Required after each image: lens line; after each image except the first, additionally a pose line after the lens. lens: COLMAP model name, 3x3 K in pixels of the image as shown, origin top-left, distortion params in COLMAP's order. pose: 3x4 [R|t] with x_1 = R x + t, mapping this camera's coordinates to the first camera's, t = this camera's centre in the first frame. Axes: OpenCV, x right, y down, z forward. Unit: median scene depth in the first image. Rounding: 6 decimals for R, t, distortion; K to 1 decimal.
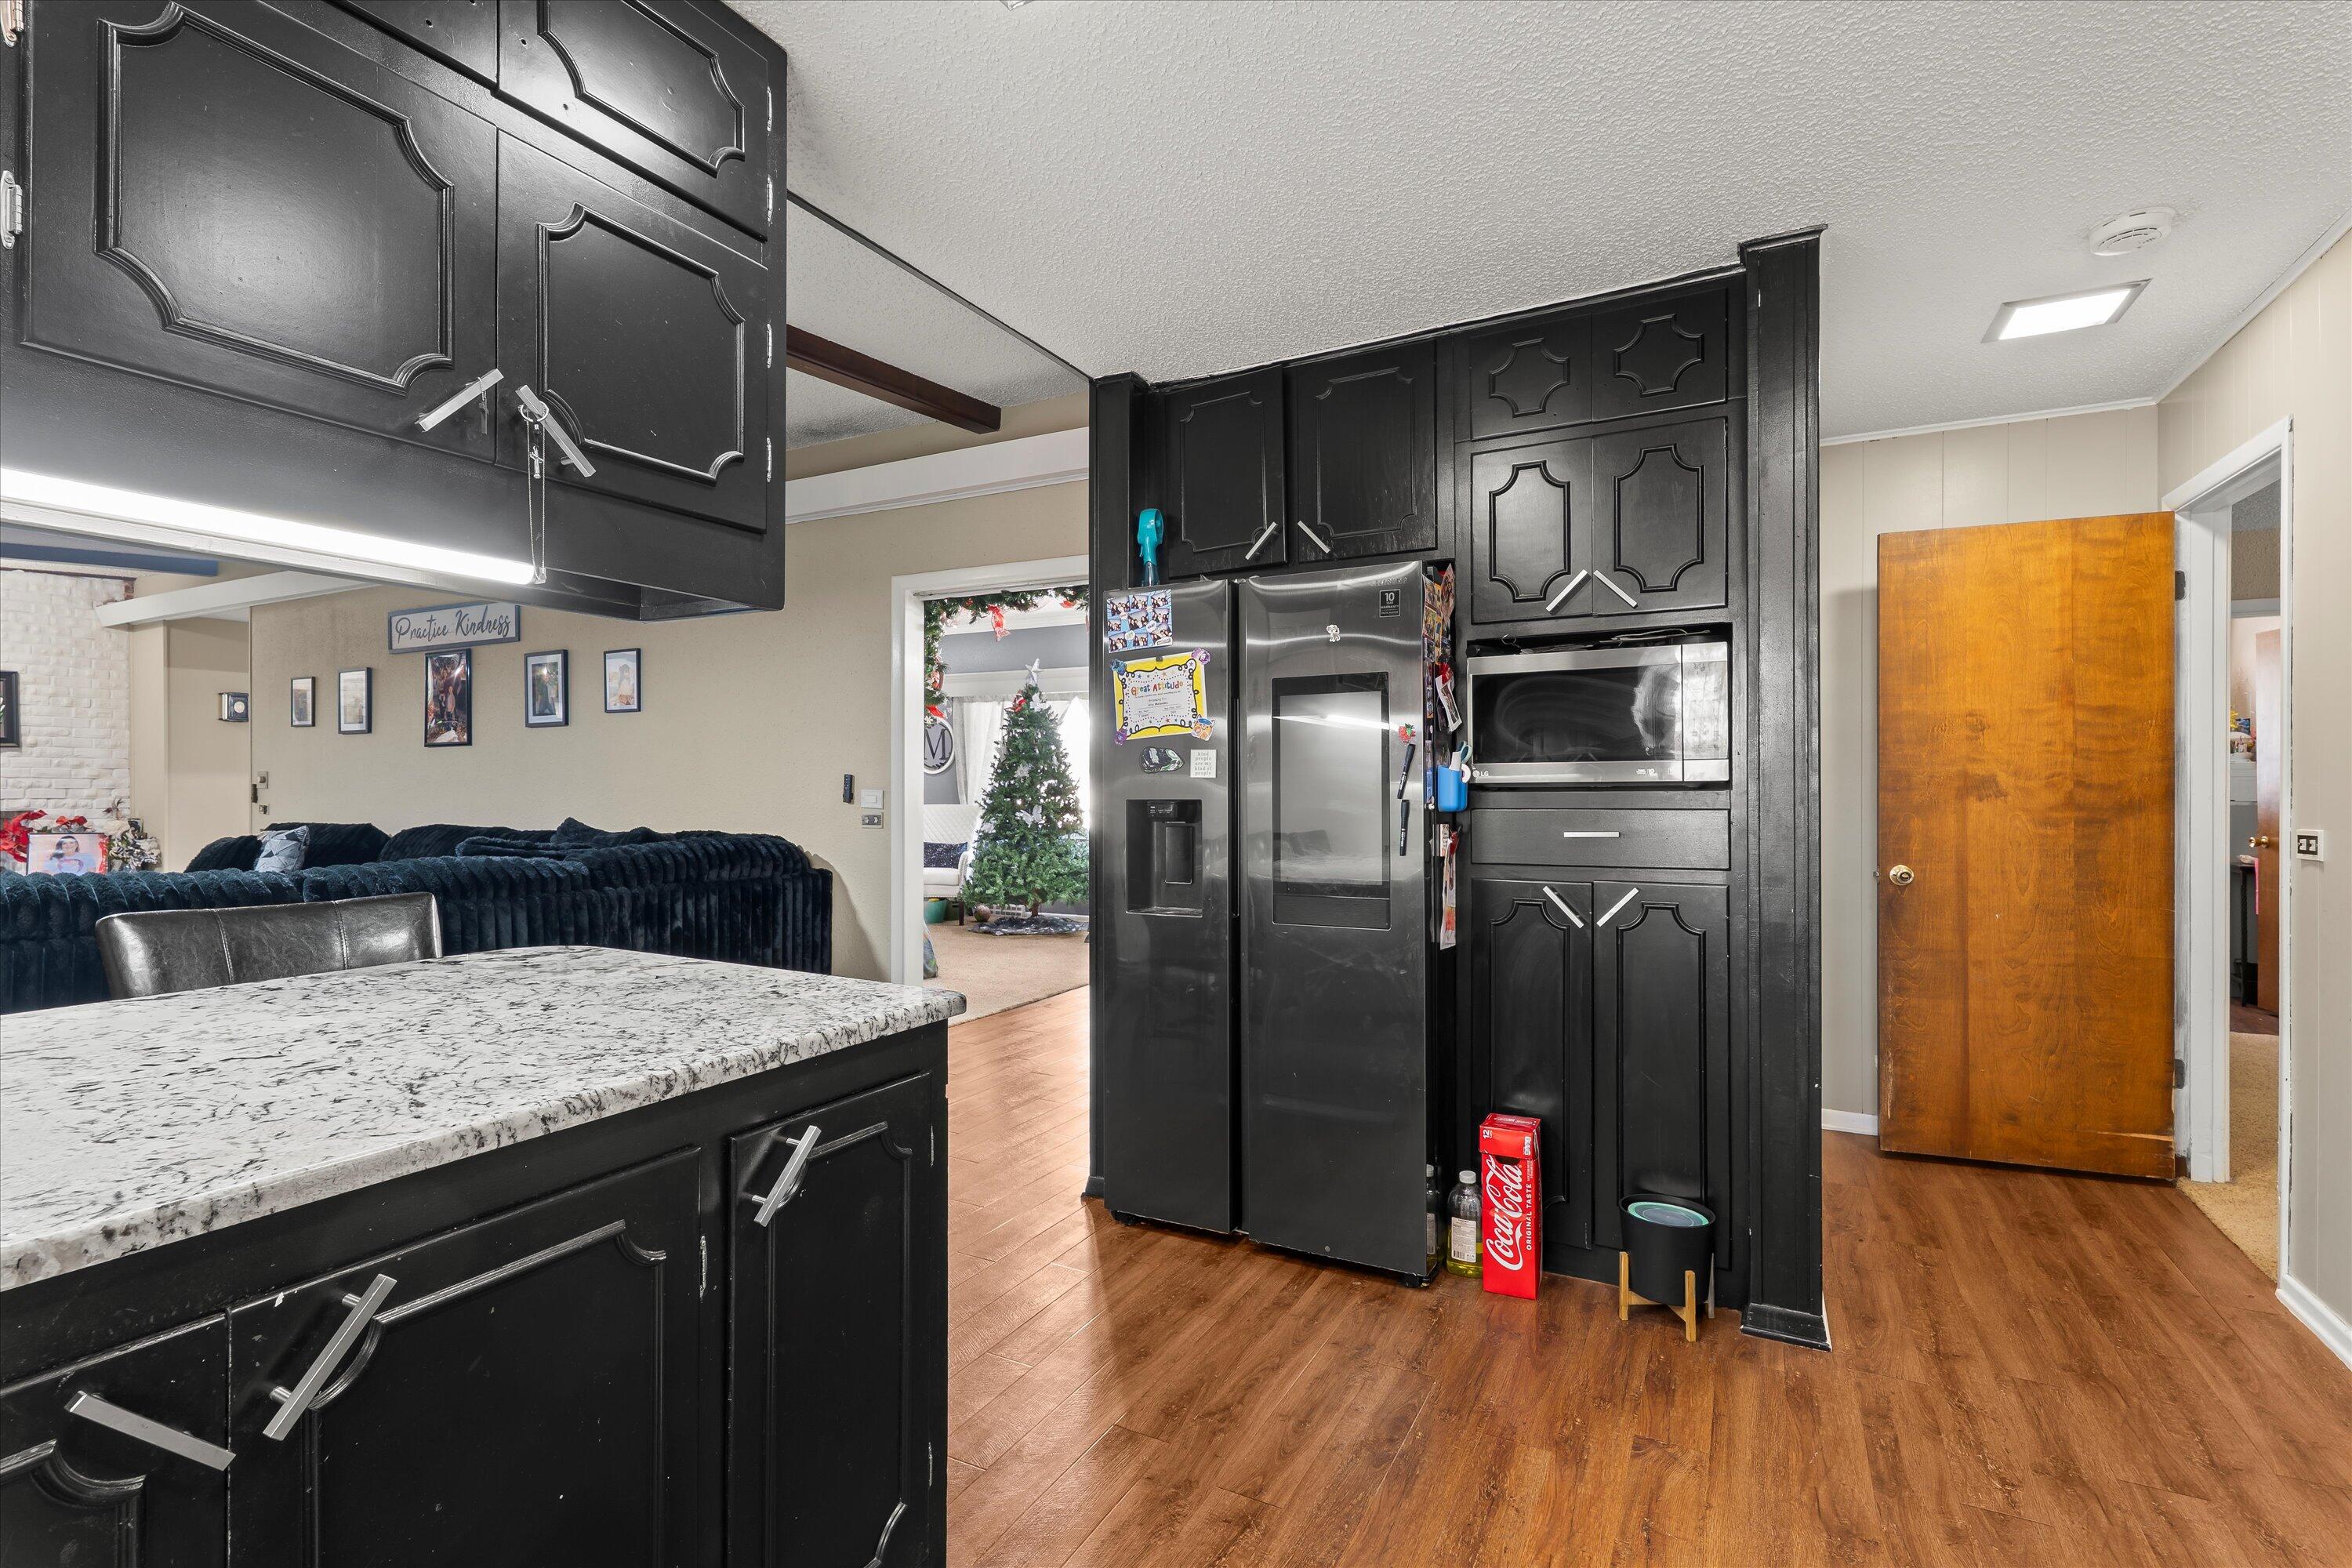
lens RADIAL K [[1104.9, 0, 1176.7], [0, 1104.9, 780.8], [0, 0, 1]] dist [0.005229, 0.001558]
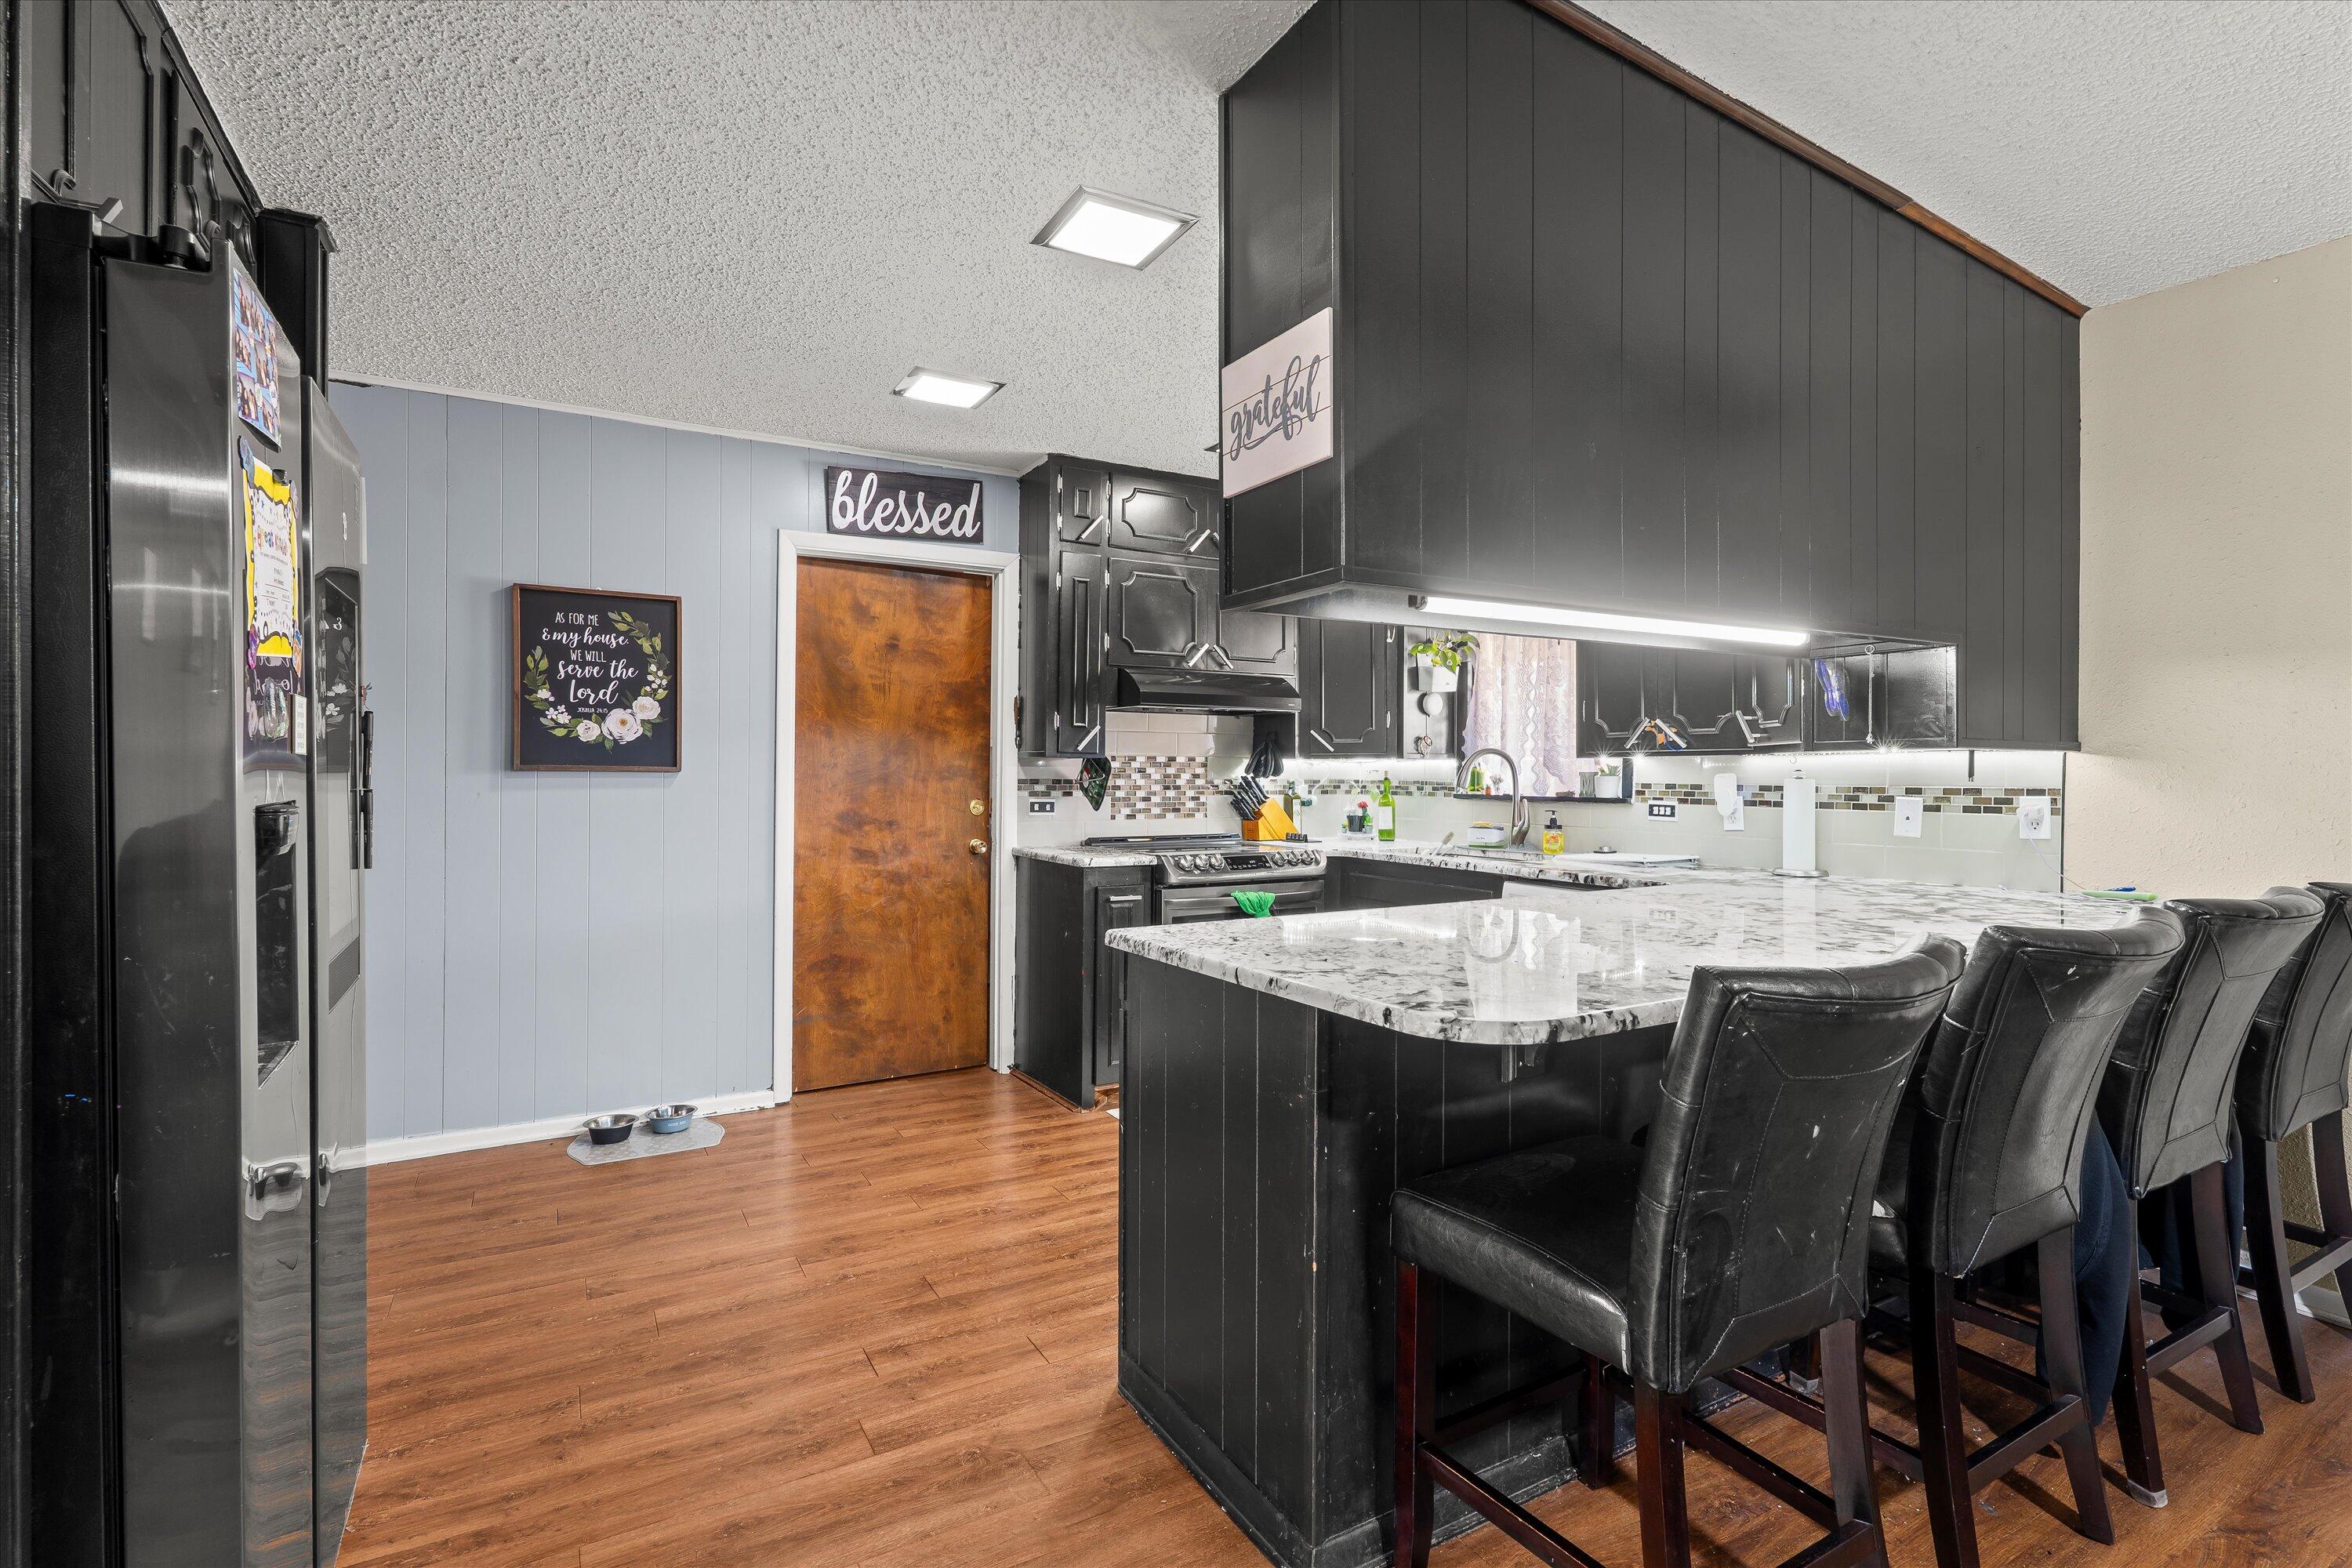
lens RADIAL K [[1104.9, 0, 1177.1], [0, 1104.9, 773.6], [0, 0, 1]] dist [0.005229, 0.001558]
pose [[-0.850735, -0.002174, 0.525590, -0.796816], [-0.001325, 0.999997, 0.001992, 0.007334], [-0.525593, 0.000999, -0.850736, 1.738432]]
